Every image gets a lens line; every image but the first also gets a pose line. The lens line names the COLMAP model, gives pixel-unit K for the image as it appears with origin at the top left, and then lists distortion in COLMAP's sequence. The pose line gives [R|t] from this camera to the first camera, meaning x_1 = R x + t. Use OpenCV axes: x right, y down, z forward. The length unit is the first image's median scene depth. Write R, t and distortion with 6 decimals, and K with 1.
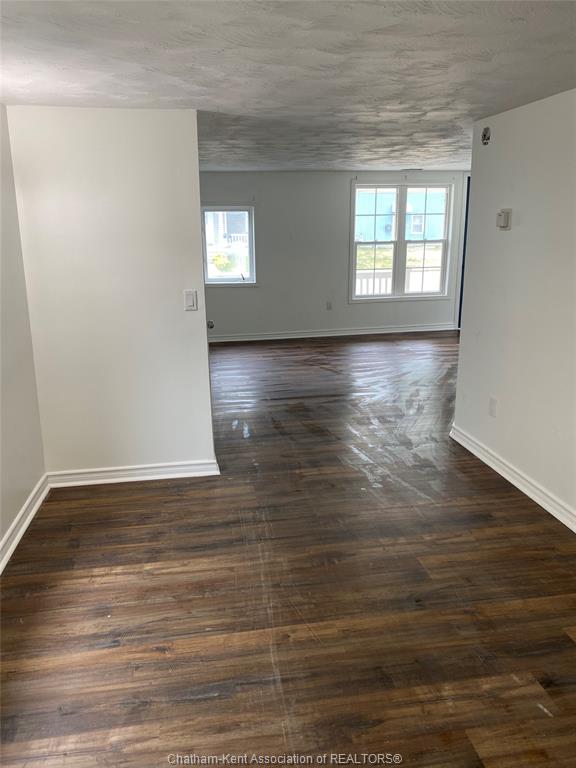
lens RADIAL K [[577.8, 0, 269.5], [0, 577.8, 385.1], [0, 0, 1]] dist [0.035261, -0.075045]
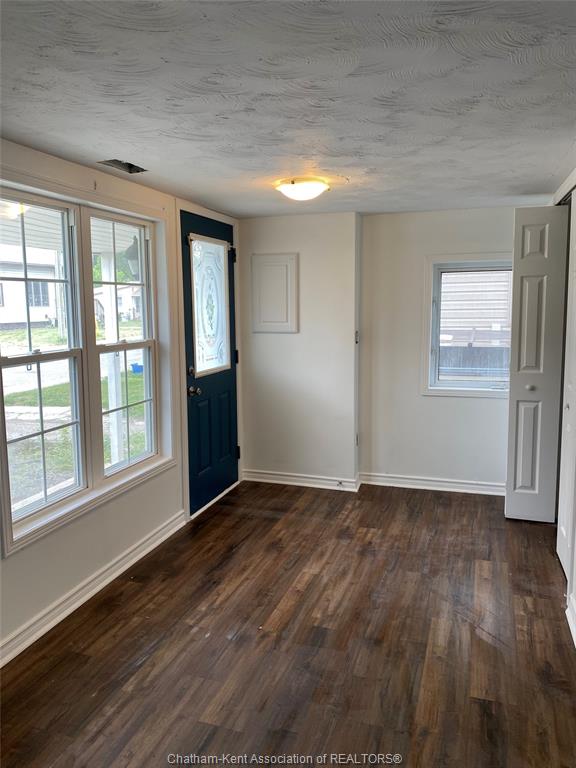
lens RADIAL K [[580.4, 0, 286.3], [0, 580.4, 372.1], [0, 0, 1]] dist [0.063839, -0.110162]
pose [[0.449892, -0.093529, 0.888172, -0.059277], [0.244372, 0.969439, -0.021697, -0.196353], [-0.858999, 0.226805, 0.458999, 0.724300]]
